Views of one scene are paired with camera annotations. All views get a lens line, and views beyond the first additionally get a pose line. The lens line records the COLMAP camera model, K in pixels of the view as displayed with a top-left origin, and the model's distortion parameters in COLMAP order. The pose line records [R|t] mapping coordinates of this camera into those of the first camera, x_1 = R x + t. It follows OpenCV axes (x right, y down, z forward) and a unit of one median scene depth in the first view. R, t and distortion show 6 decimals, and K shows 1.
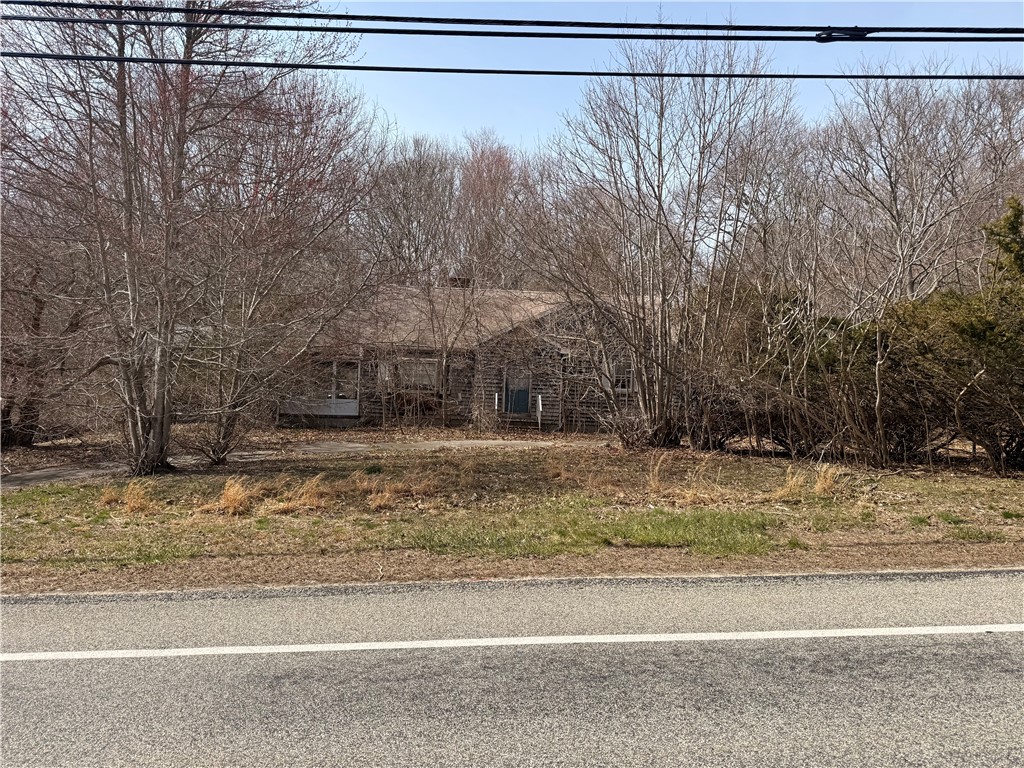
lens RADIAL K [[737.8, 0, 512.0], [0, 737.8, 384.0], [0, 0, 1]] dist [0.074527, -0.077150]
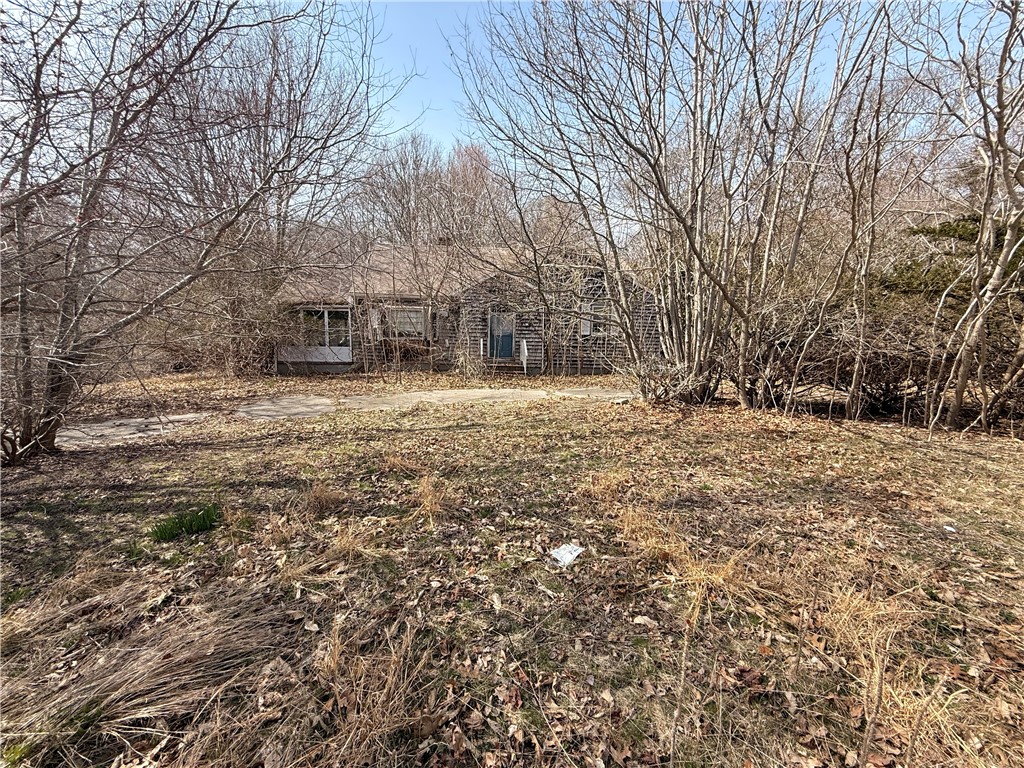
lens RADIAL K [[406.7, 0, 512.0], [0, 406.7, 384.0], [0, 0, 1]] dist [-0.000121, -0.000022]
pose [[0.998311, -0.019833, 0.054598, -0.010922], [0.013336, 0.993057, 0.116879, 0.009380], [-0.056537, -0.115953, 0.991644, 0.431329]]
